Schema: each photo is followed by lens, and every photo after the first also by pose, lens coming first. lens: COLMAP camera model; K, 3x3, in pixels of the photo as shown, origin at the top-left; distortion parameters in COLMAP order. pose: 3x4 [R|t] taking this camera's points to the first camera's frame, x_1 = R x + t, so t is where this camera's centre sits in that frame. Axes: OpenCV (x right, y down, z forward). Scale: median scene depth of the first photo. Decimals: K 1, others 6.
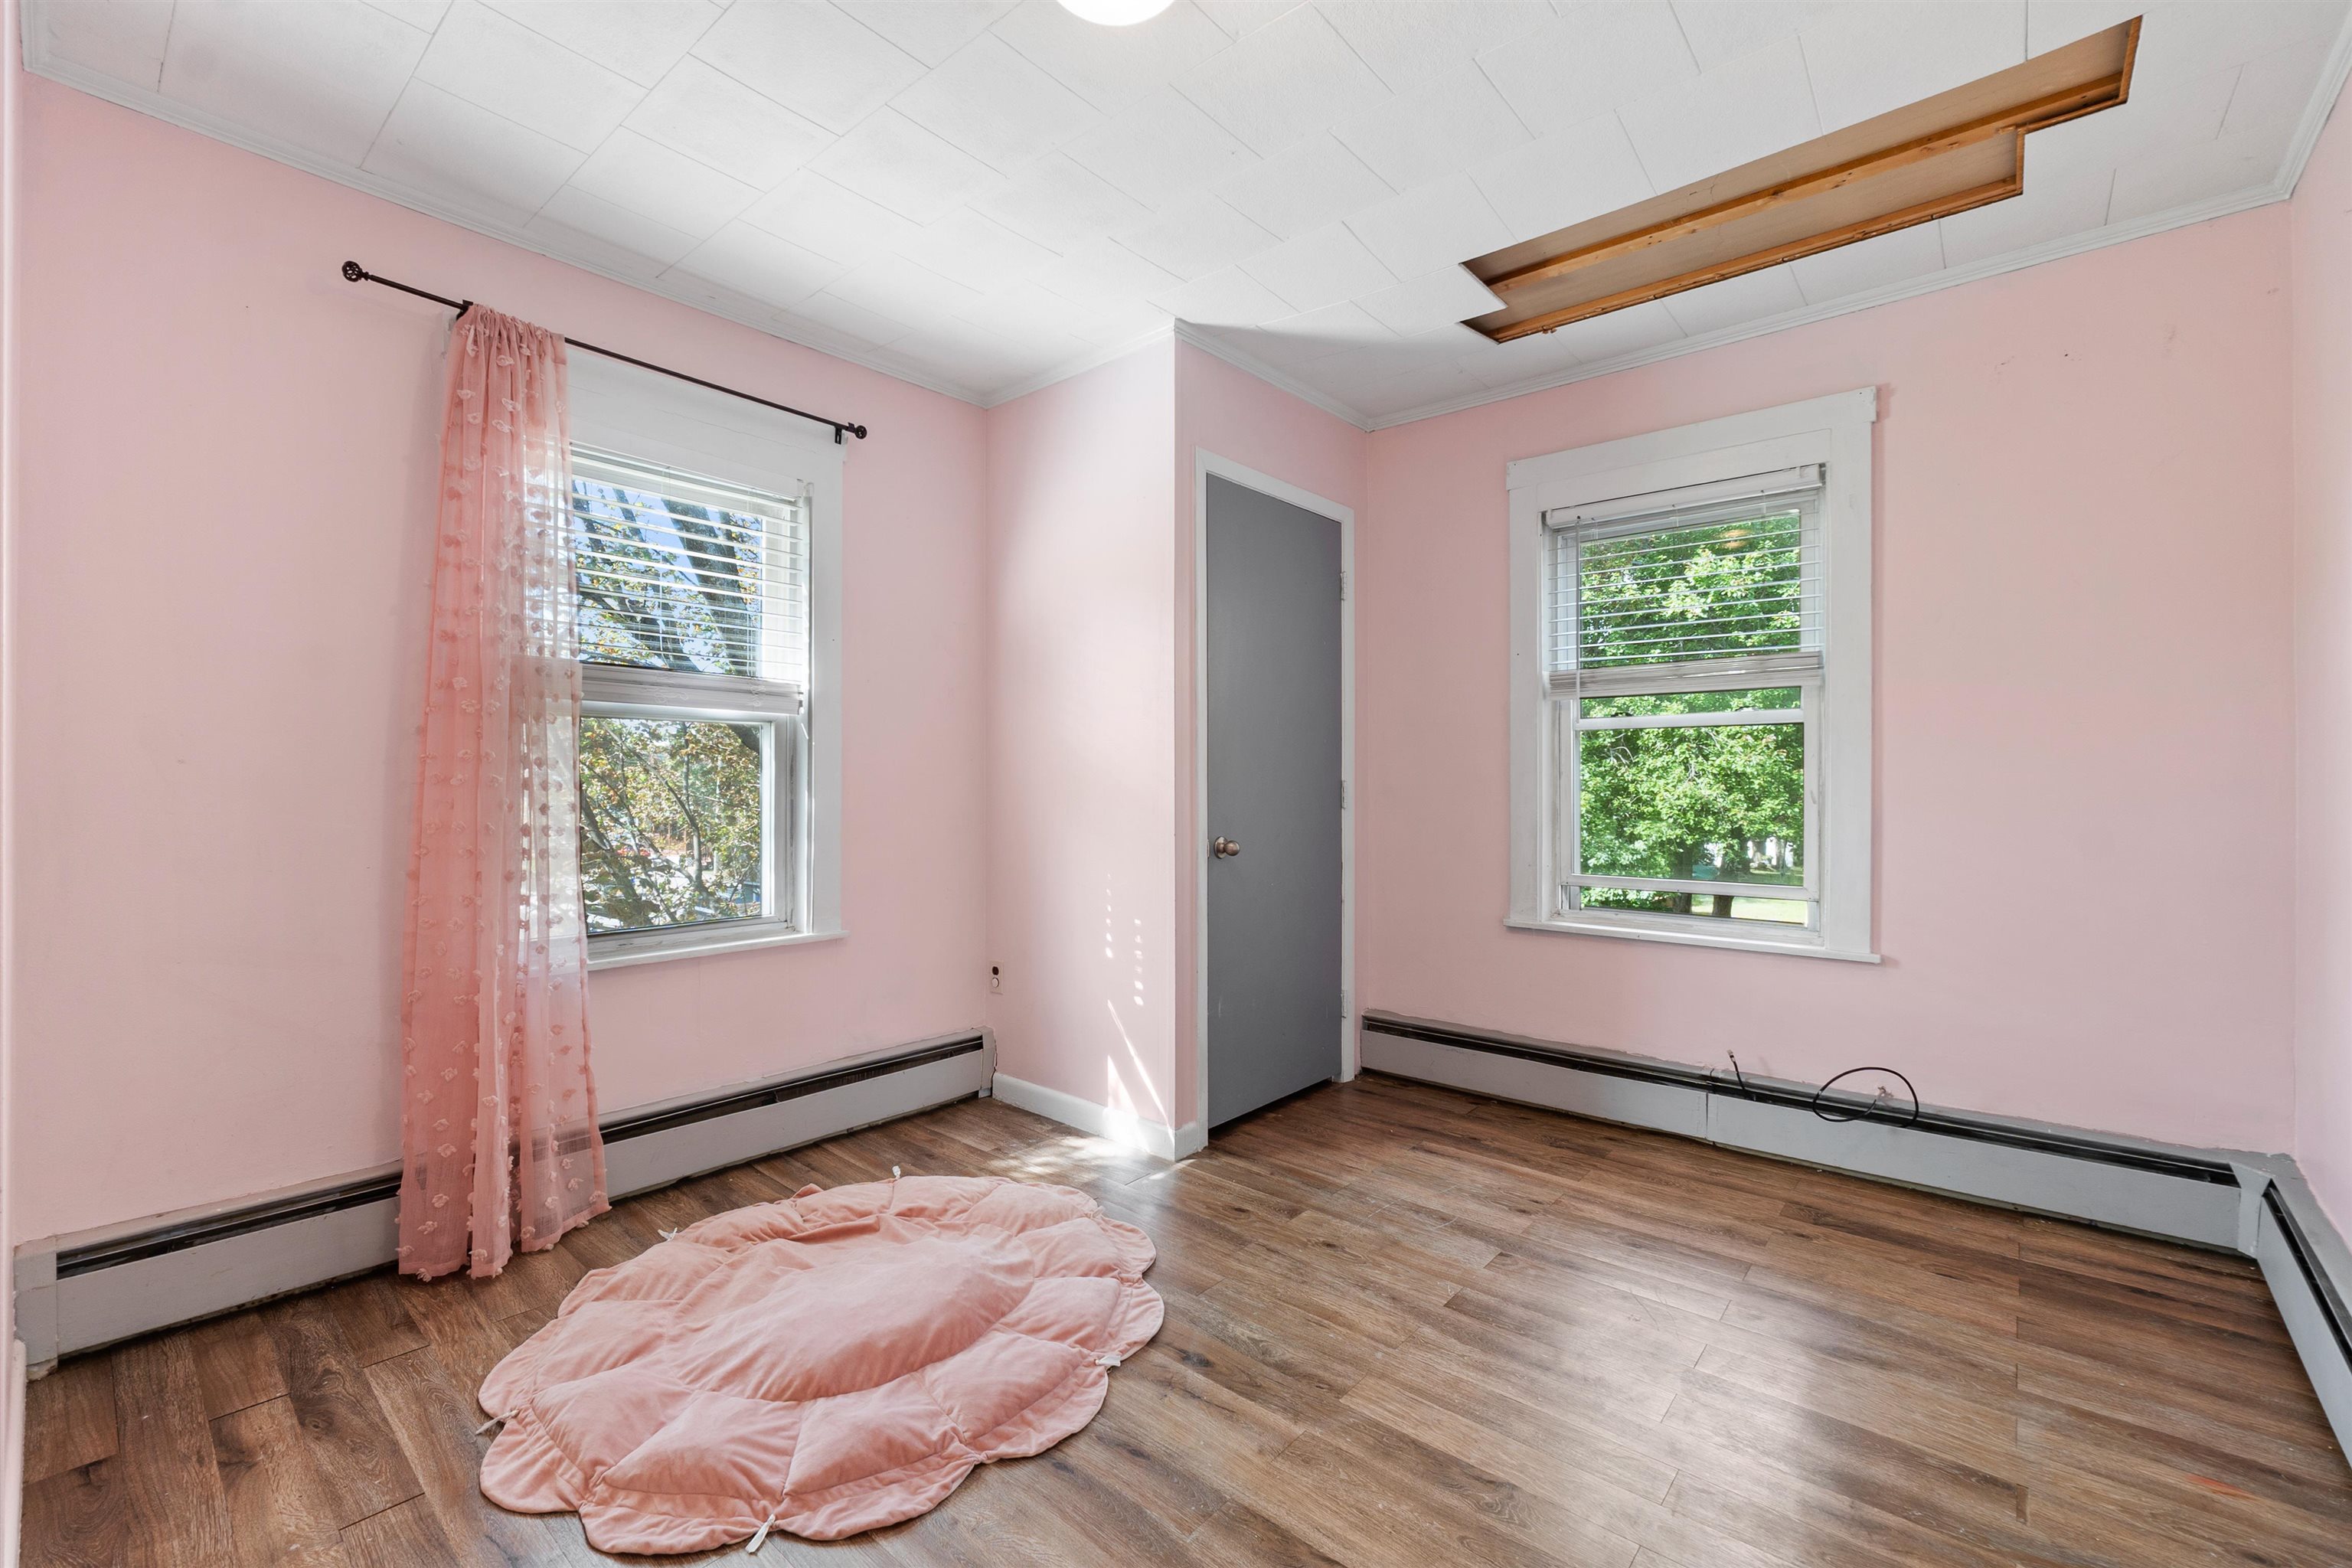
lens RADIAL K [[987.1, 0, 1172.6], [0, 987.1, 780.3], [0, 0, 1]] dist [-0.013123, 0.001975]
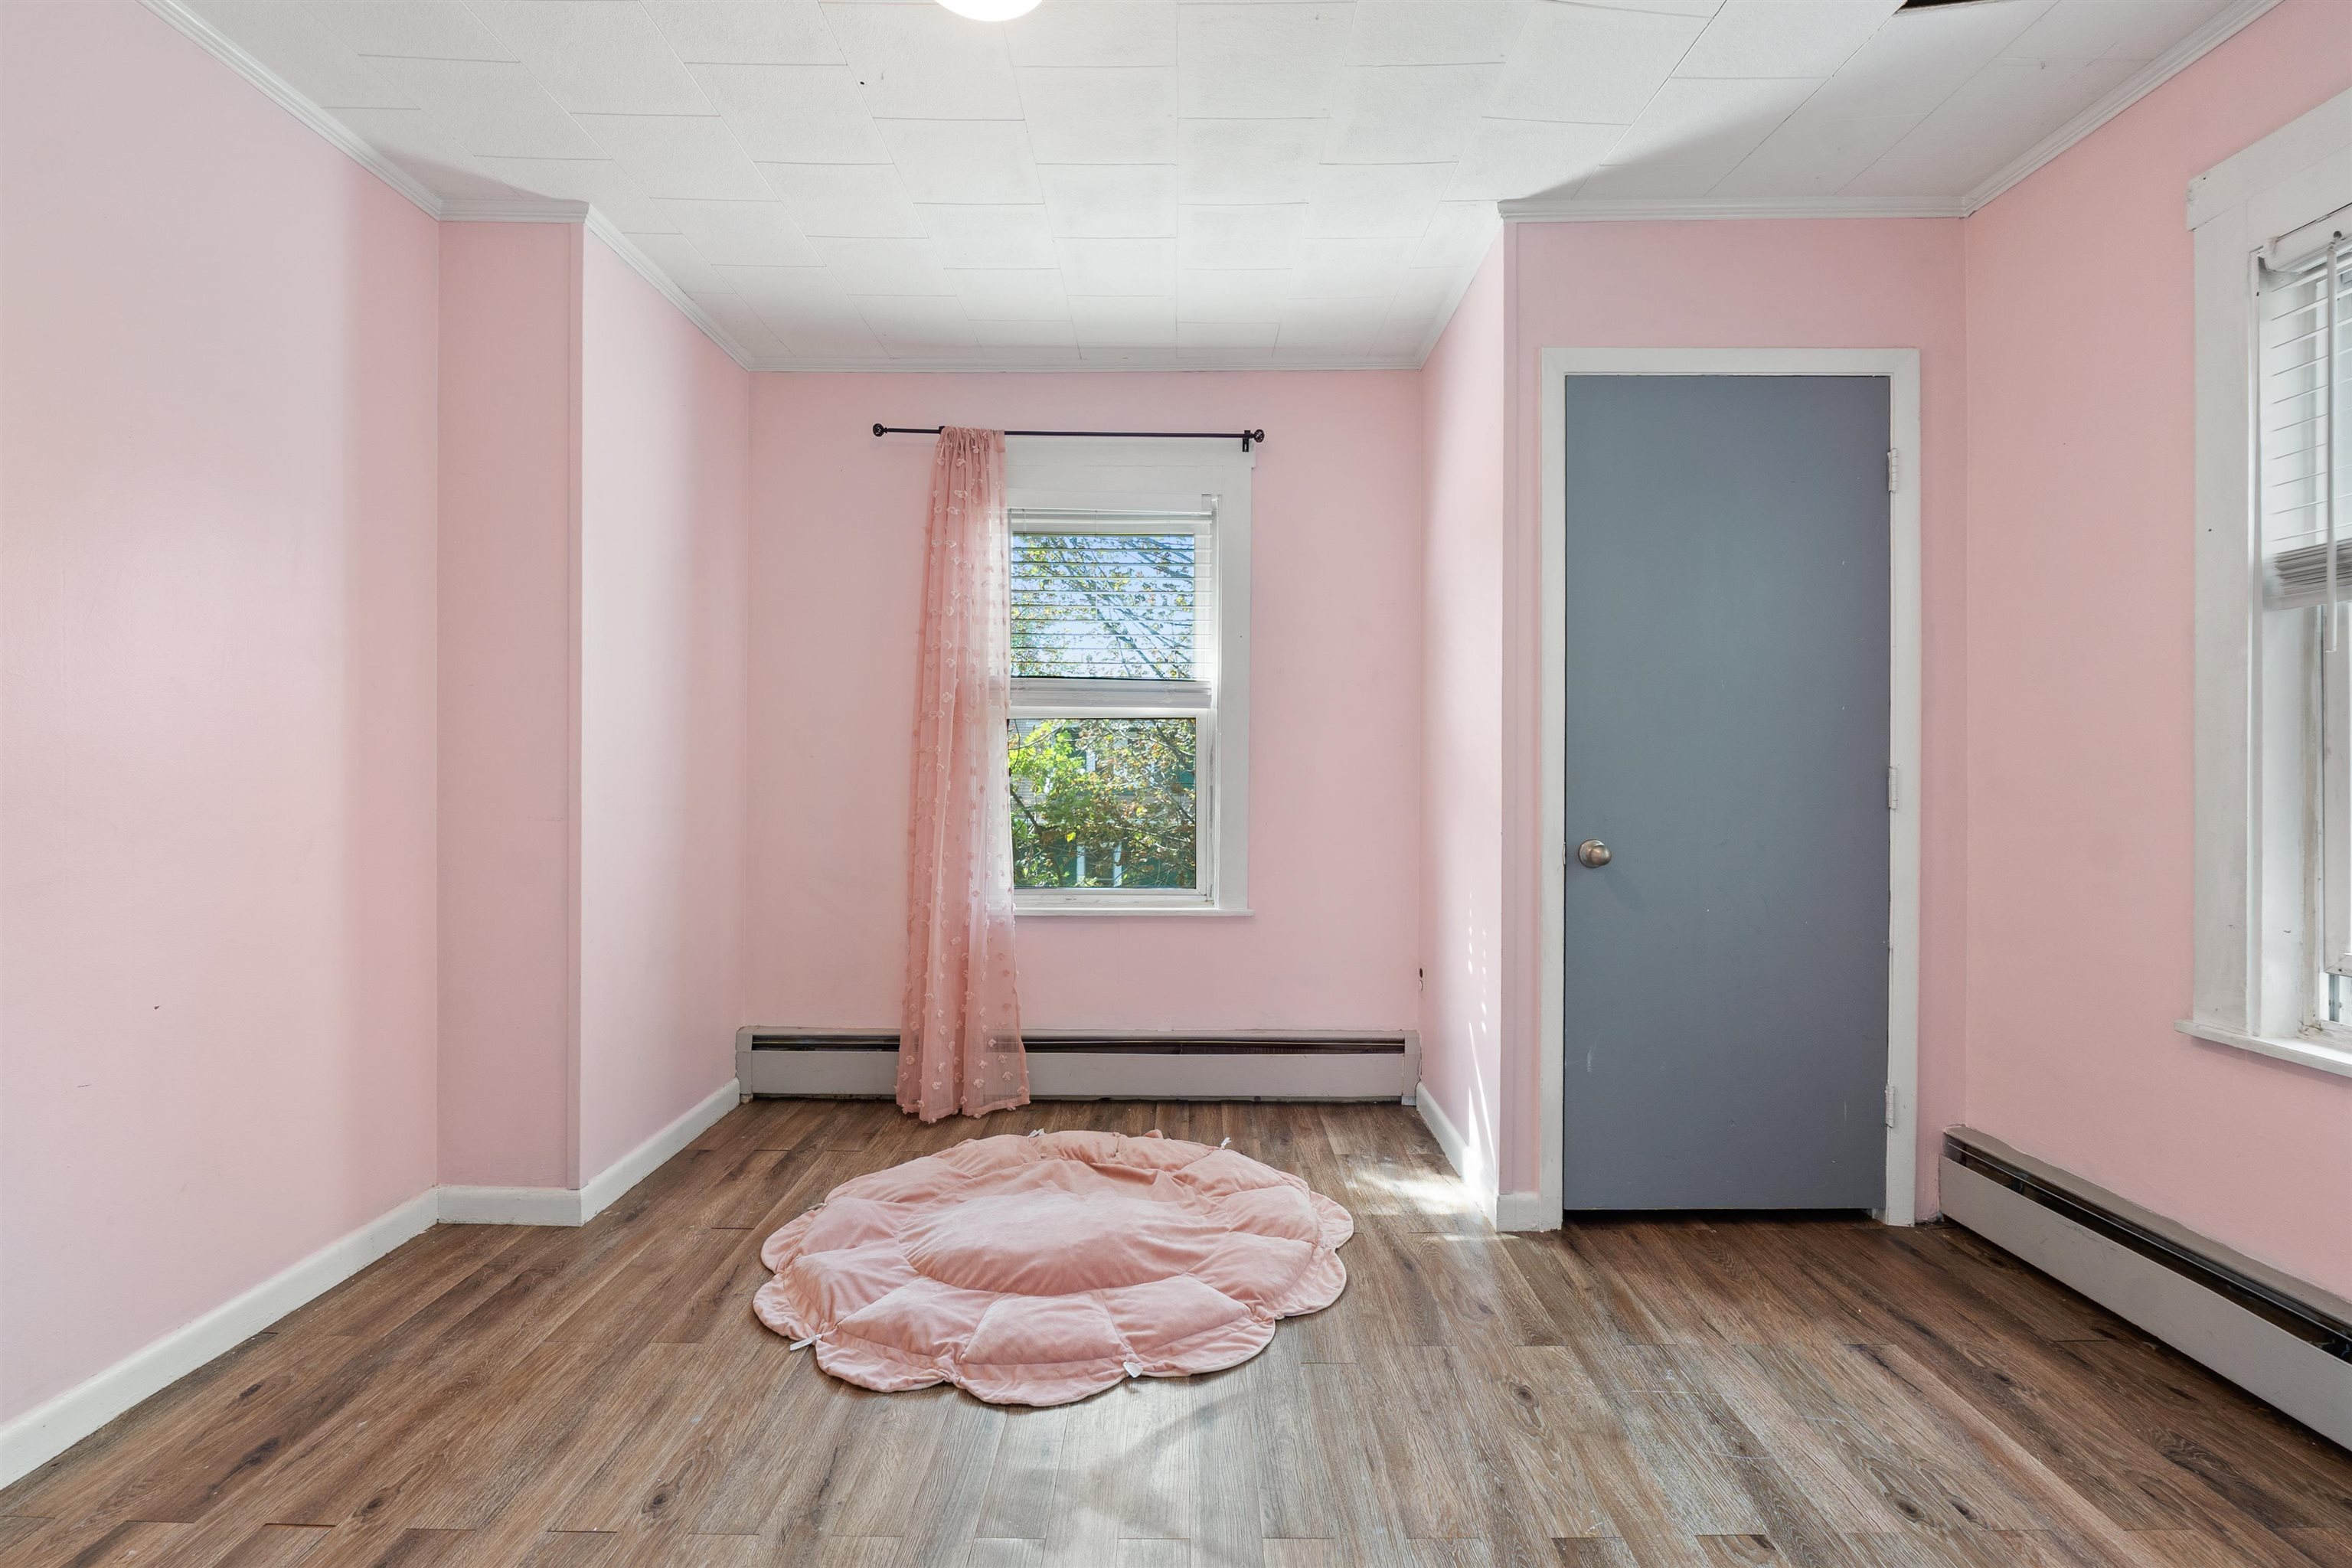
lens RADIAL K [[987.1, 0, 1175.9], [0, 987.1, 777.5], [0, 0, 1]] dist [-0.013123, 0.001975]
pose [[0.650155, 0.004601, -0.759787, 0.519990], [-0.000740, 0.999985, 0.005423, 0.004786], [0.759801, -0.002964, 0.650149, 0.306163]]
